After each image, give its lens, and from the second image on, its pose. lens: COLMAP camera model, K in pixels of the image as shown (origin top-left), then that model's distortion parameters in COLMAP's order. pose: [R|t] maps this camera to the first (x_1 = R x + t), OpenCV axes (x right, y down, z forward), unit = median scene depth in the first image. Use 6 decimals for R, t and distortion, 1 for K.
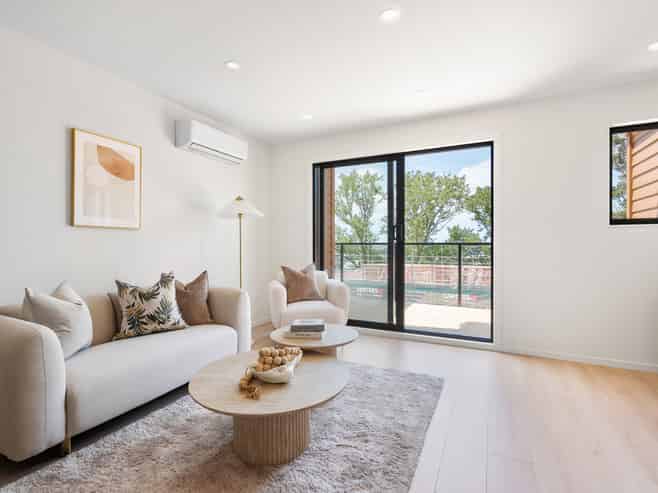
lens RADIAL K [[326.8, 0, 327.4], [0, 326.8, 243.5], [0, 0, 1]] dist [-0.001281, -0.000306]
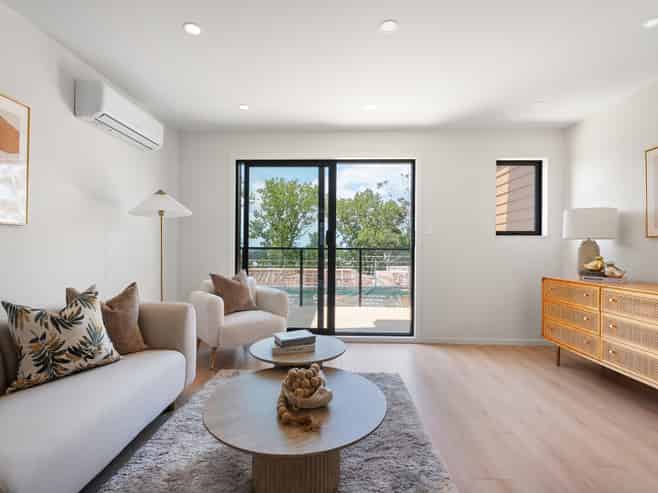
lens RADIAL K [[326.2, 0, 329.0], [0, 326.2, 246.5], [0, 0, 1]] dist [-0.001547, 0.000058]
pose [[0.907558, 0.008943, 0.419832, -0.279954], [-0.007668, 0.999959, -0.004724, -0.001821], [-0.419857, 0.001068, 0.907589, 0.105441]]
